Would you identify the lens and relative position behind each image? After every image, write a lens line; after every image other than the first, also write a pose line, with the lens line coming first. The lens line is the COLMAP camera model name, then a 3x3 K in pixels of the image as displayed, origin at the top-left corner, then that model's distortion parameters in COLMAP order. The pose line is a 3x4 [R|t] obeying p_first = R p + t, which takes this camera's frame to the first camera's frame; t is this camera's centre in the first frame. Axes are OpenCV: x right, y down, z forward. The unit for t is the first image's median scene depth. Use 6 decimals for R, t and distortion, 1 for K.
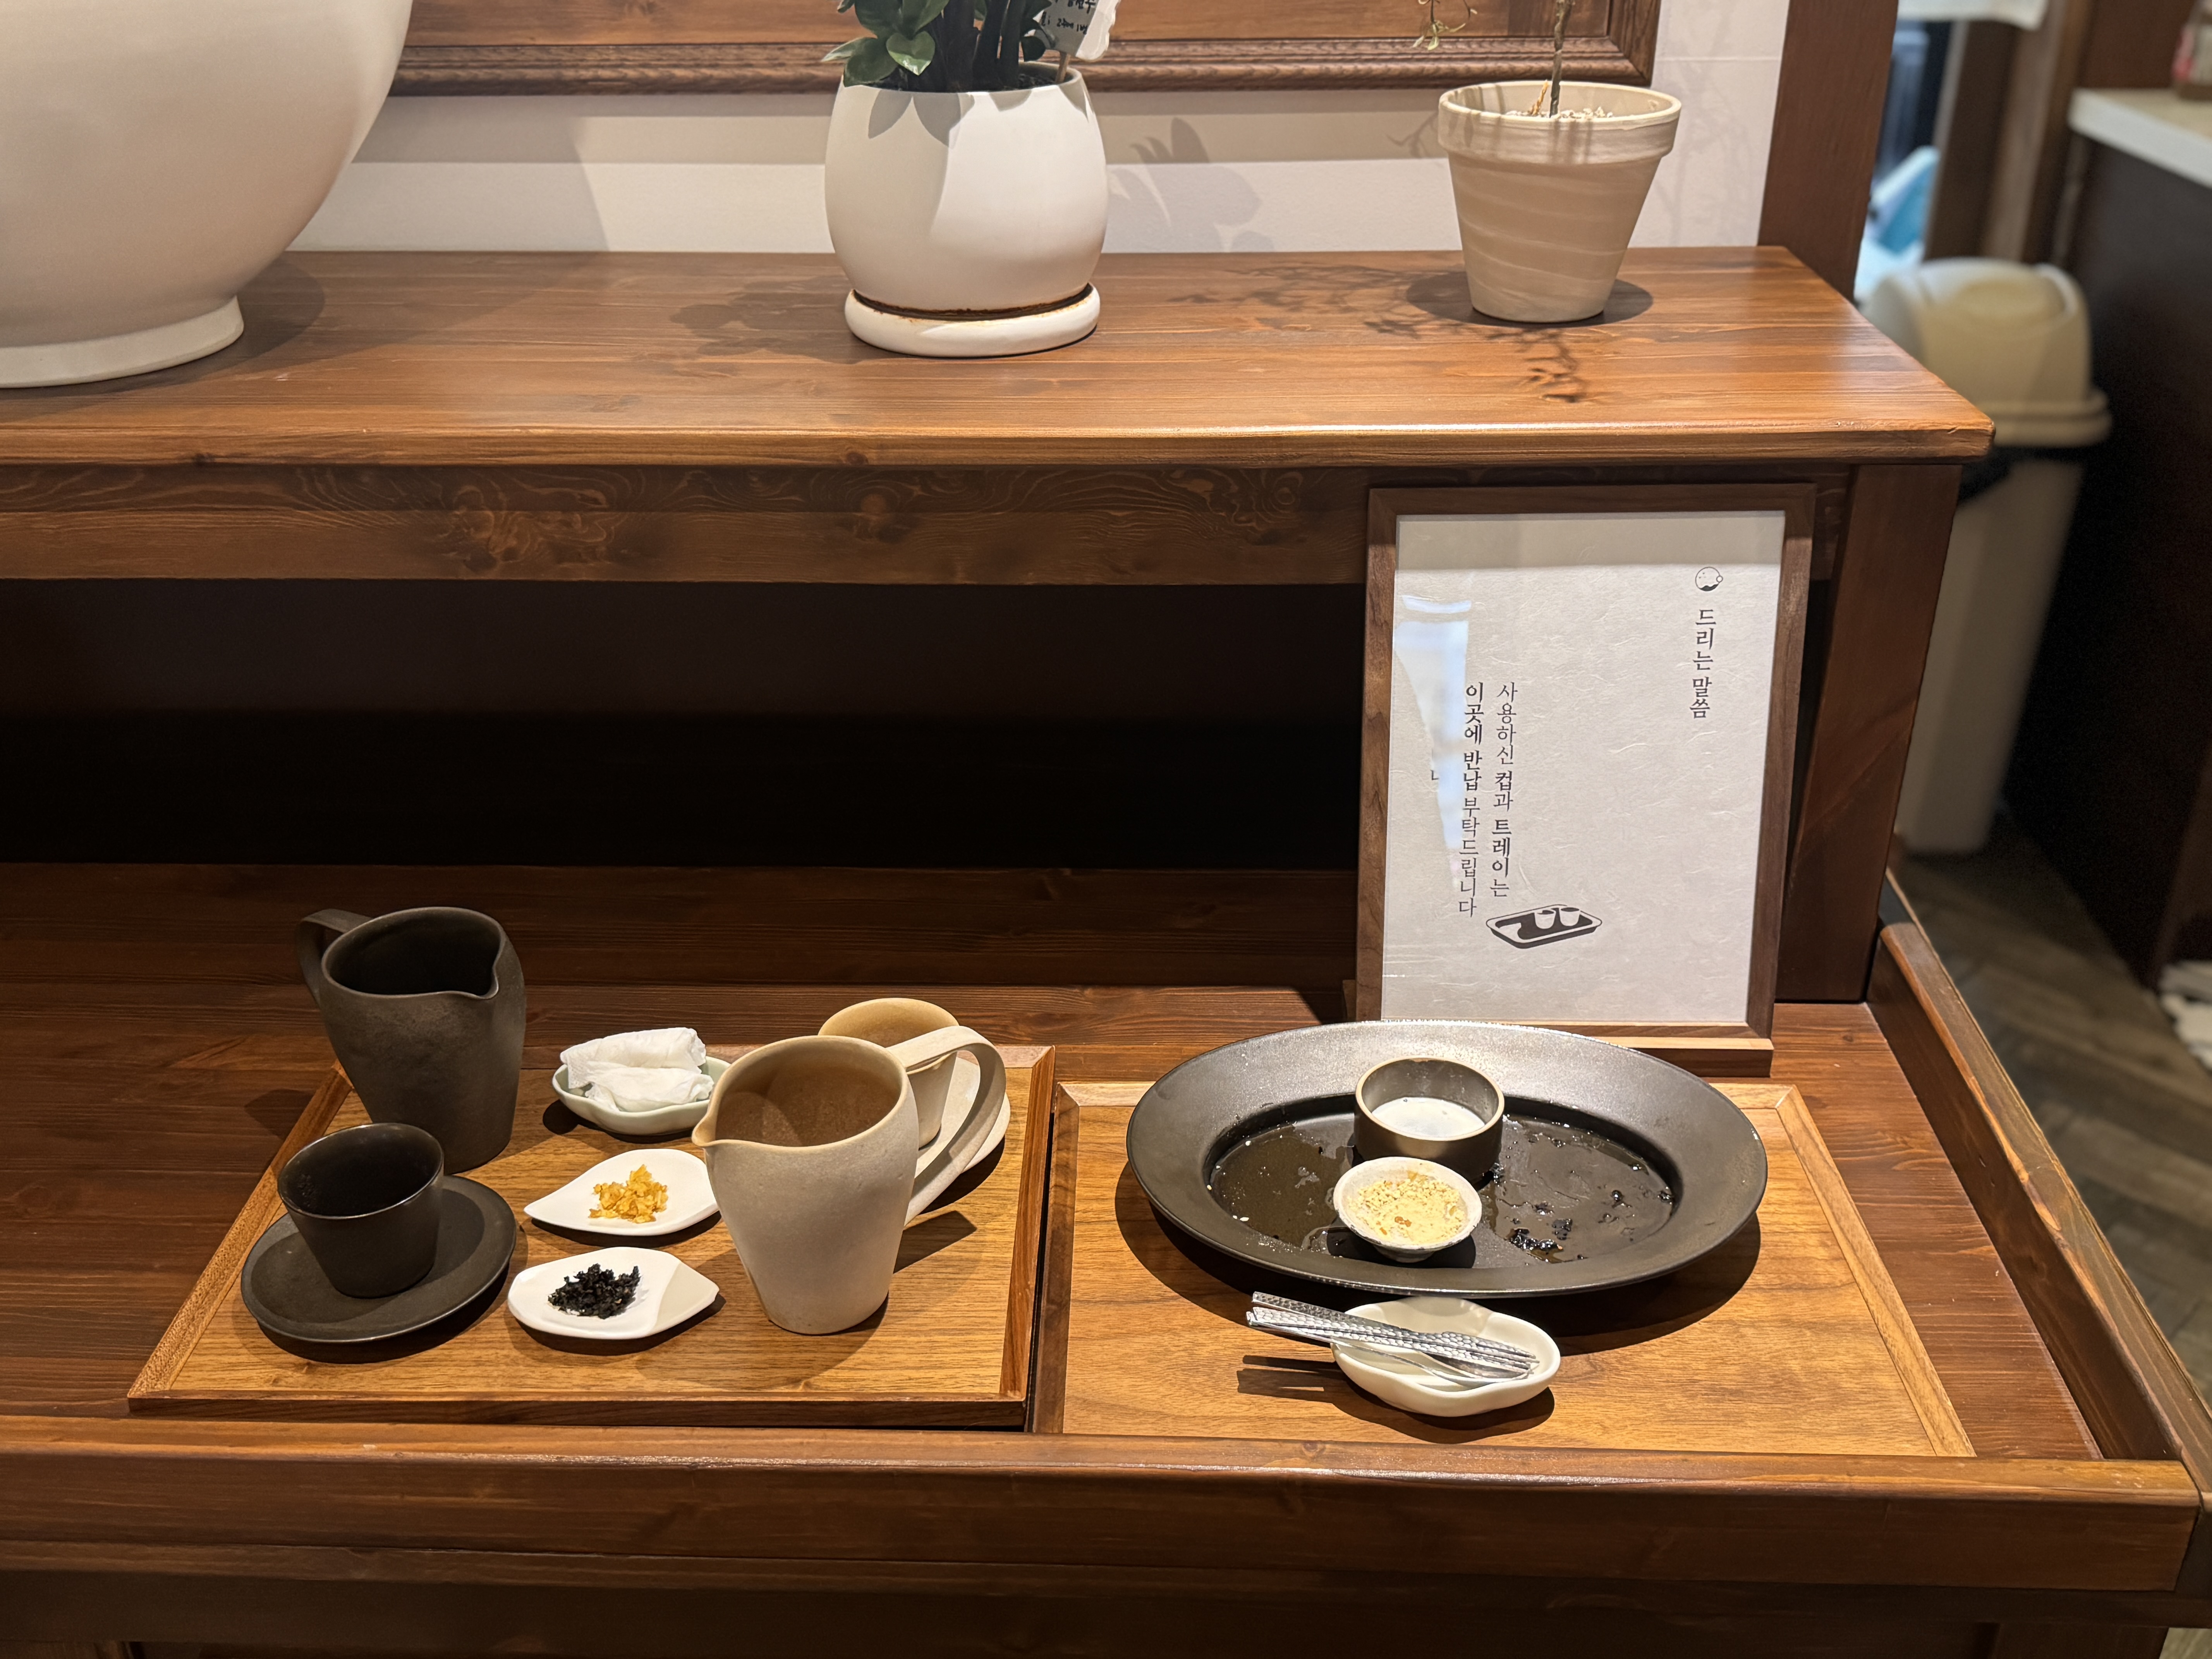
lens RADIAL K [[2103.5, 0, 1106.0], [0, 2103.5, 829.5], [0, 0, 1]] dist [0.177214, -0.450779]
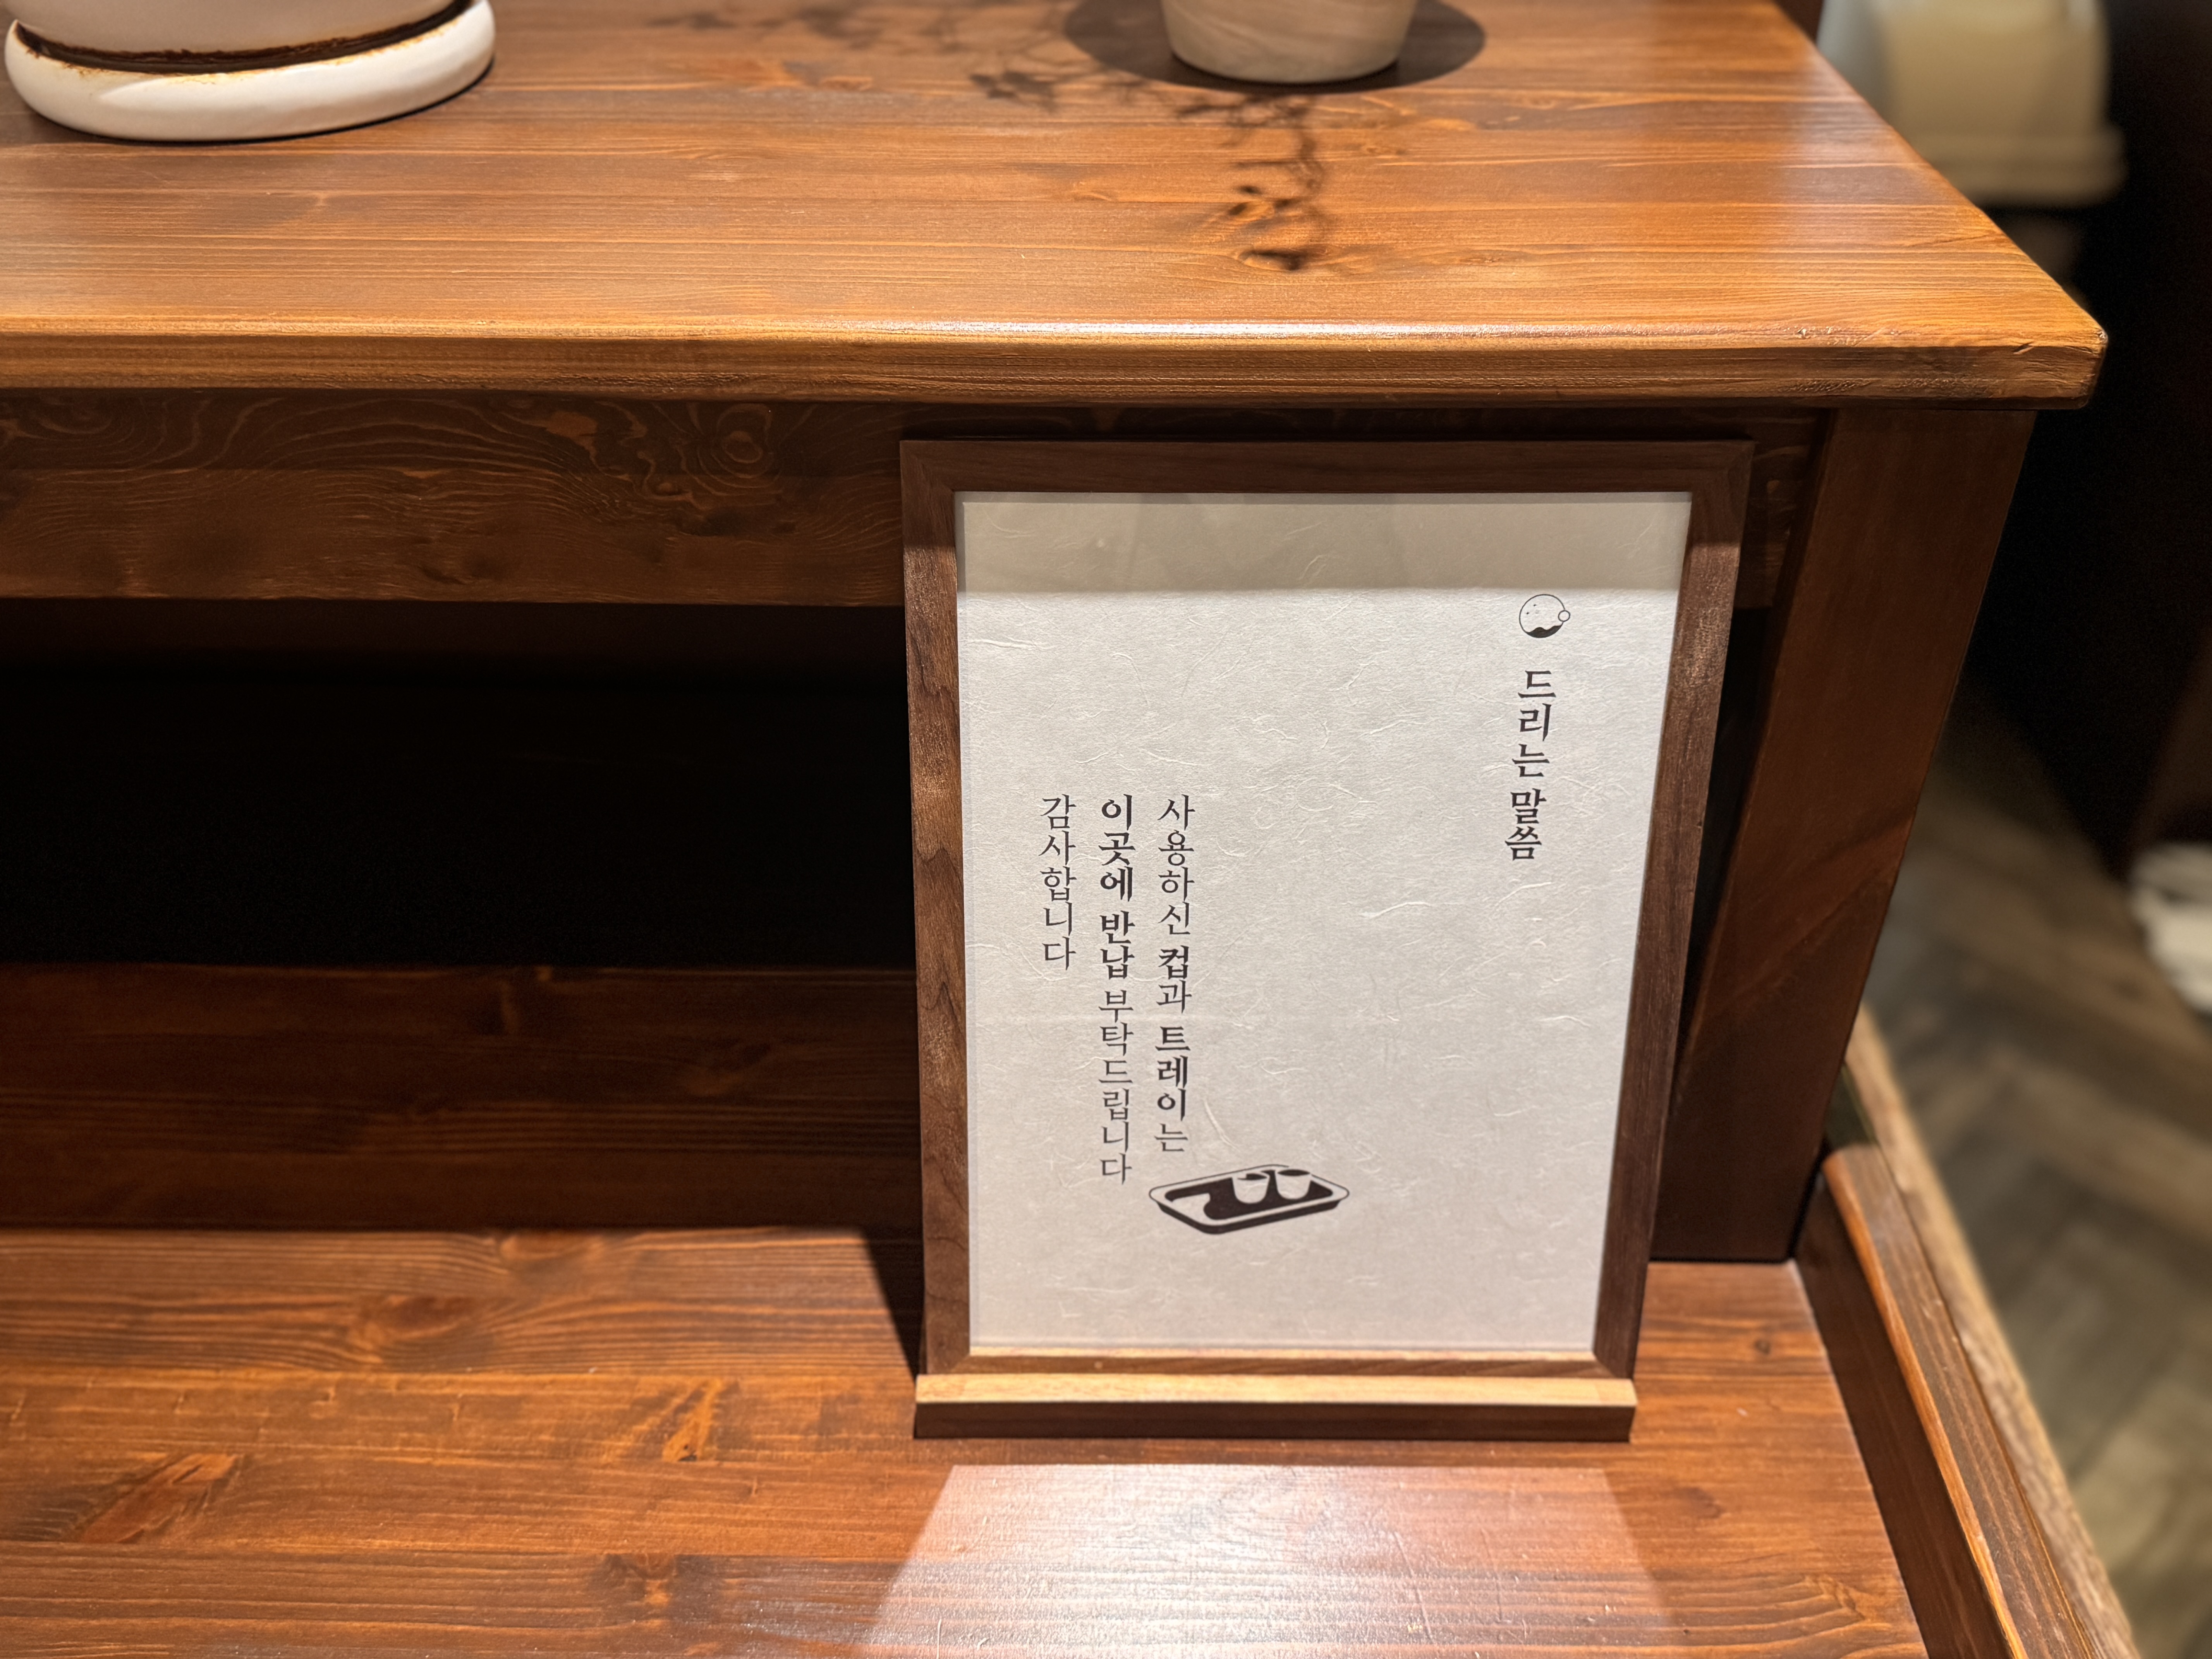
lens RADIAL K [[2103.5, 0, 1106.0], [0, 2103.5, 829.5], [0, 0, 1]] dist [0.177214, -0.450779]
pose [[0.999139, -0.002971, 0.041388, 0.147551], [-0.002915, 0.989943, 0.141438, -0.135217], [-0.041392, -0.141437, 0.989082, 0.461036]]
